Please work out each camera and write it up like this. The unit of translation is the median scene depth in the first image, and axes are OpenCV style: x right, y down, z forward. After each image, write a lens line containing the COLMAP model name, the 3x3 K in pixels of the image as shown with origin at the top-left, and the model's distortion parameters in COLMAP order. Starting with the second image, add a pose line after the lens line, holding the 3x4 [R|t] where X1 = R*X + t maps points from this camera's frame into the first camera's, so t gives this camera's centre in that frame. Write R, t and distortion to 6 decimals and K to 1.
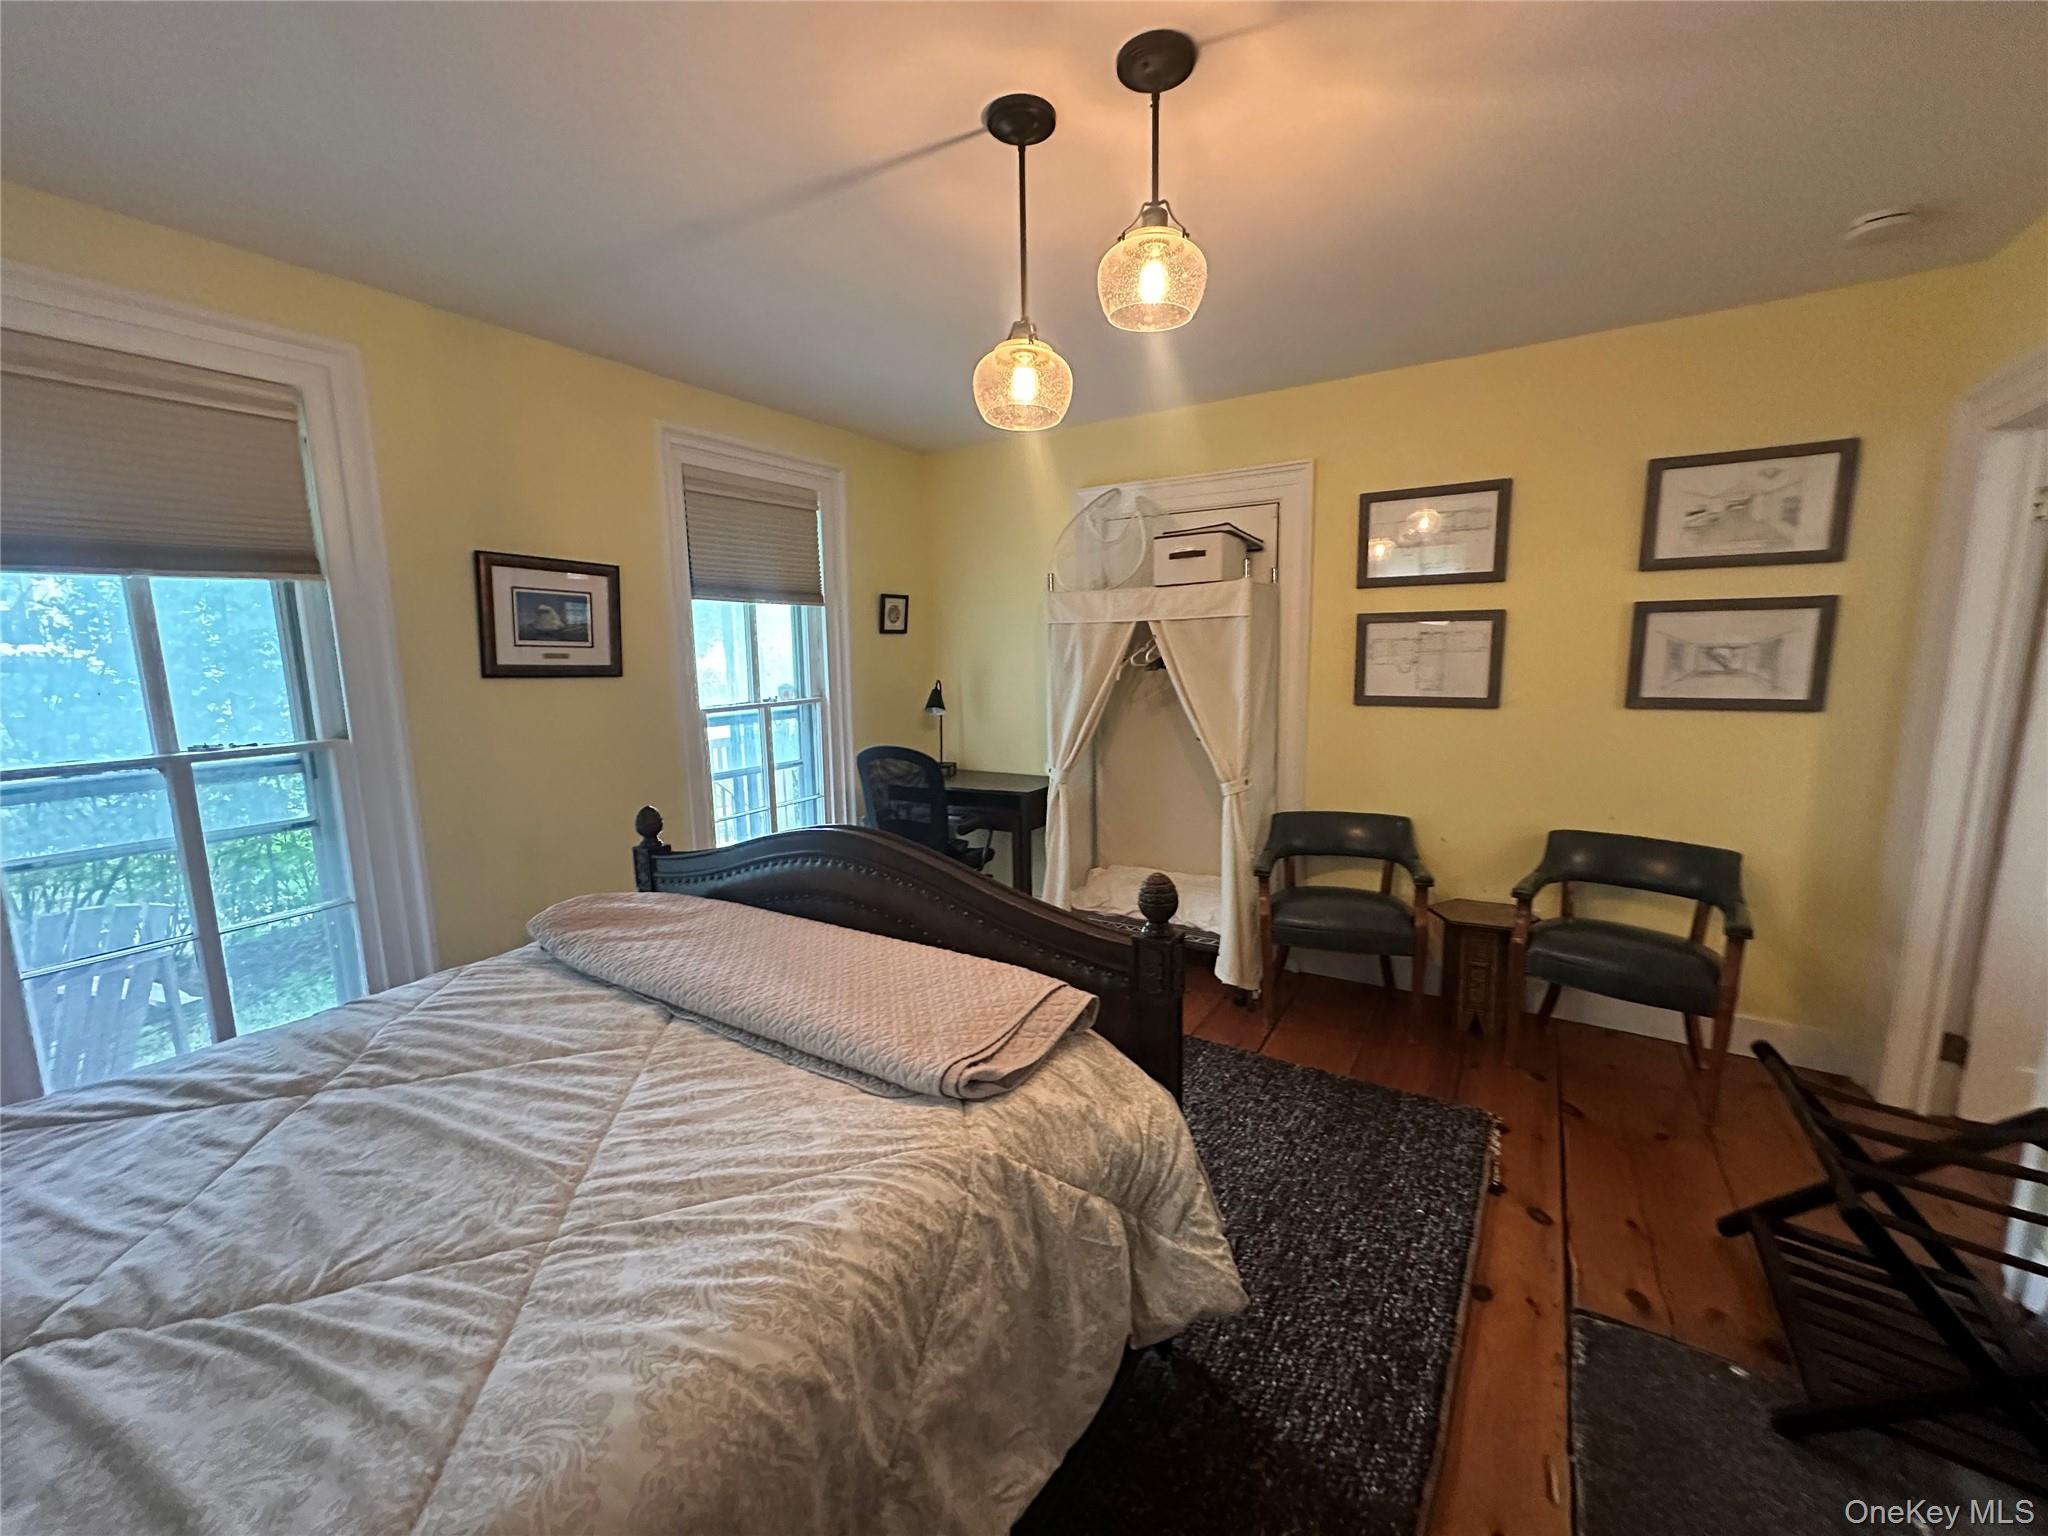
lens RADIAL K [[821.8, 0, 1024.6], [0, 821.8, 763.9], [0, 0, 1]] dist [0.000032, 0.000060]
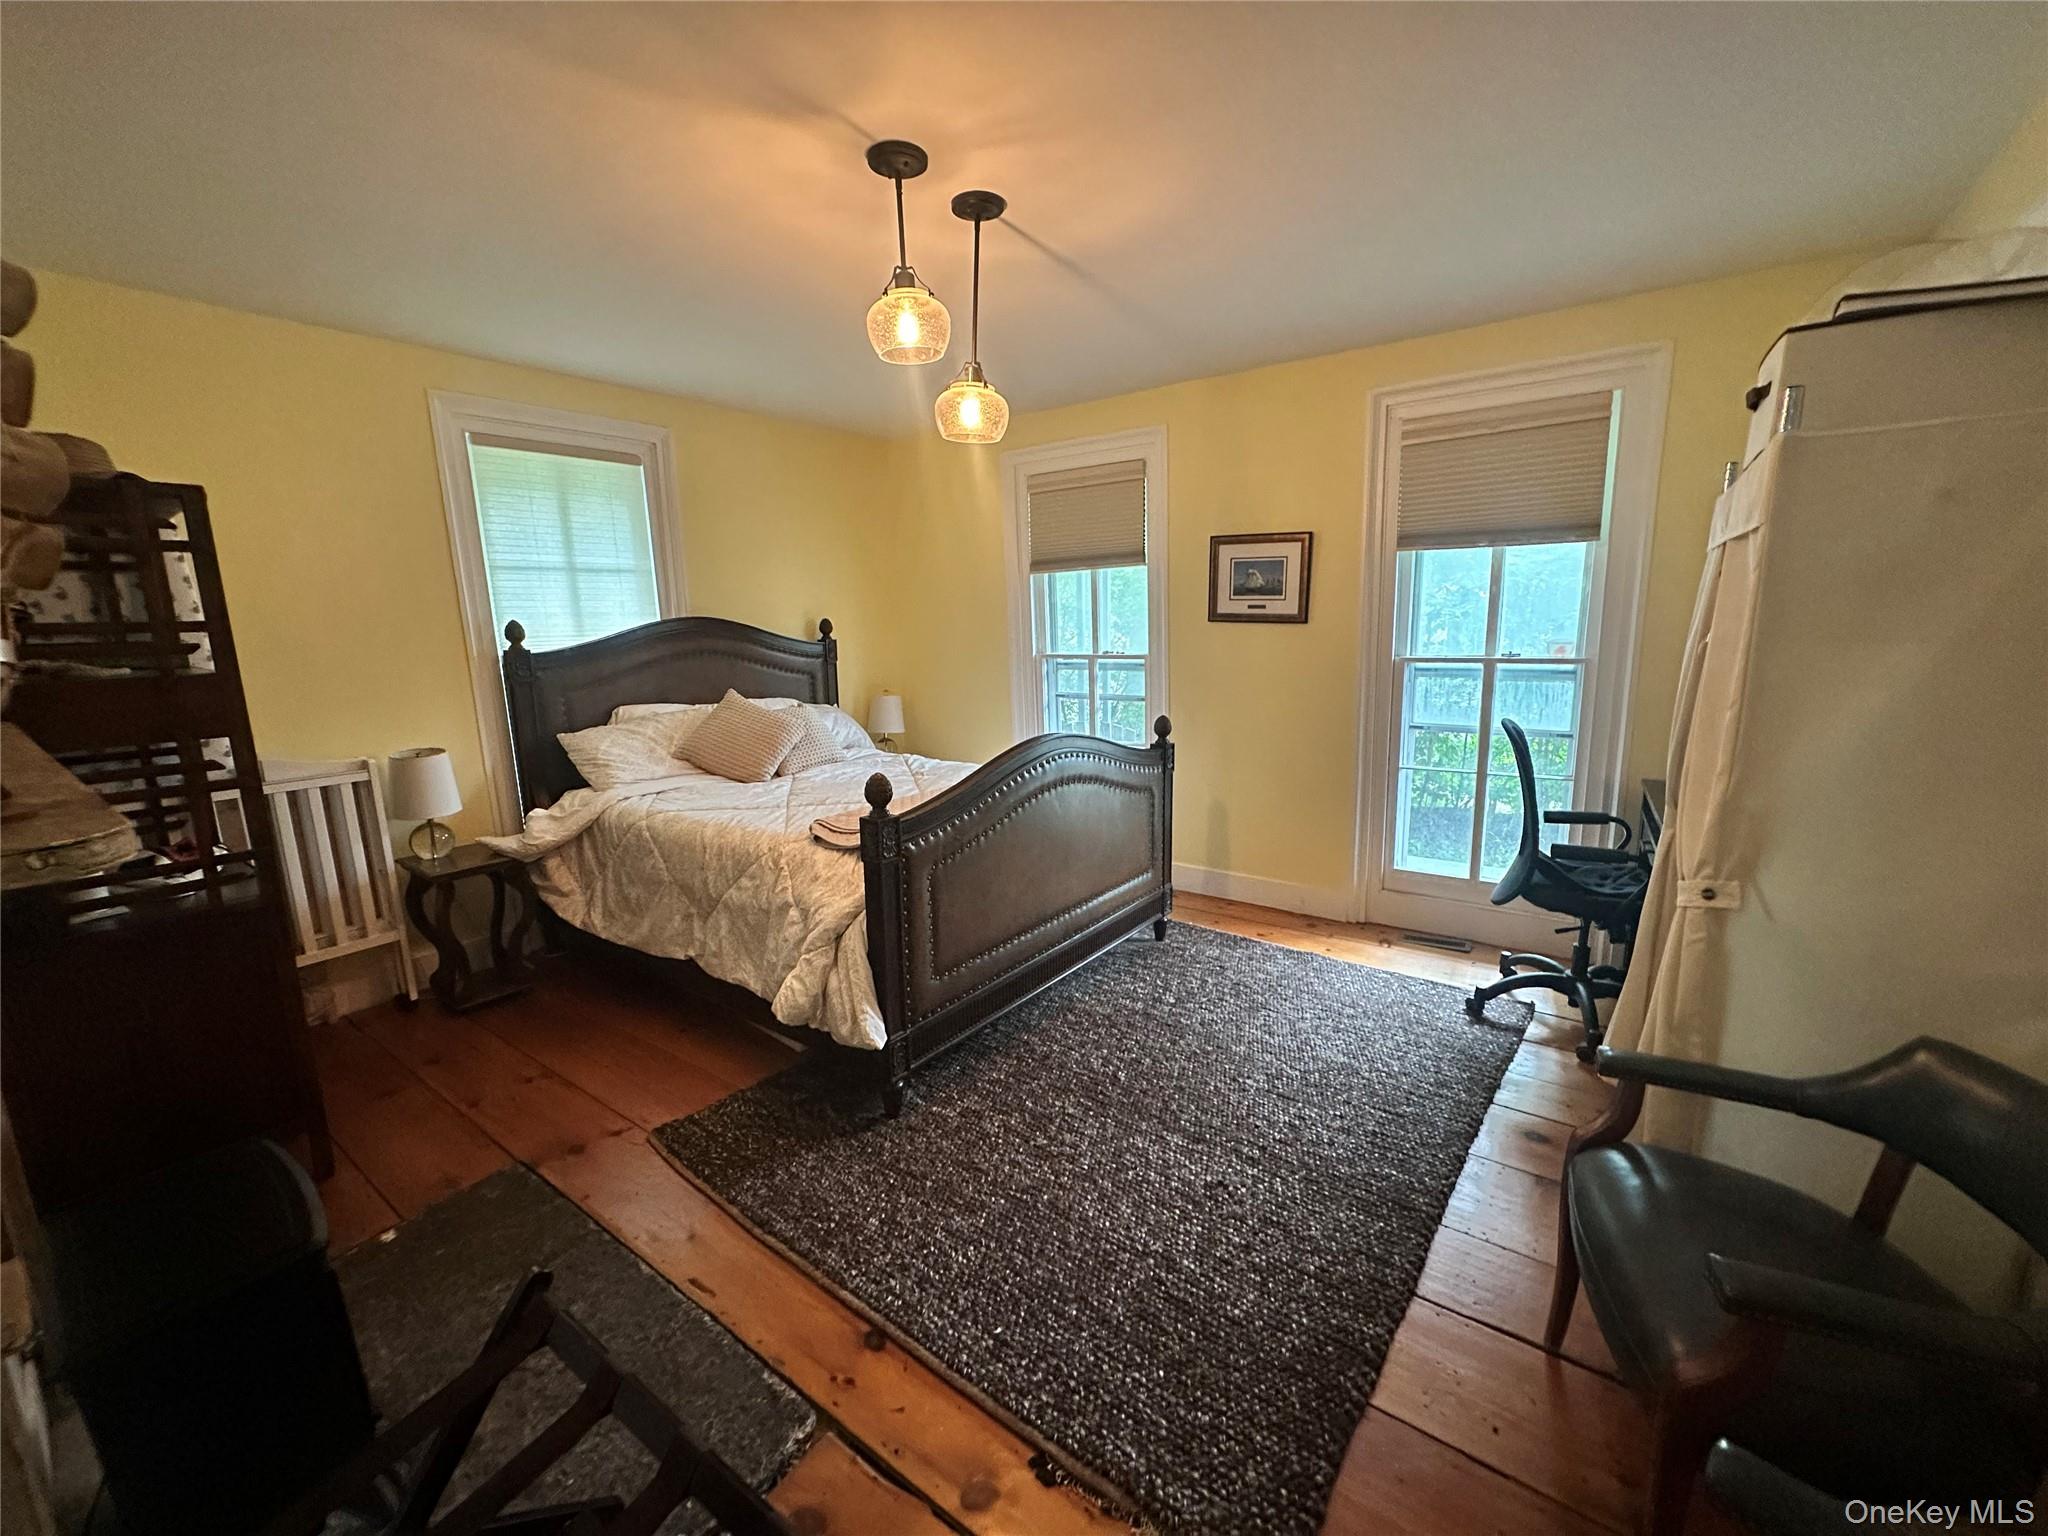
lens RADIAL K [[821.8, 0, 1024.6], [0, 821.8, 763.9], [0, 0, 1]] dist [0.000032, 0.000060]
pose [[-0.066329, 0.187687, -0.979987, 0.873777], [-0.125146, 0.972829, 0.194787, -0.100201], [0.989919, 0.135561, -0.041038, 0.749335]]
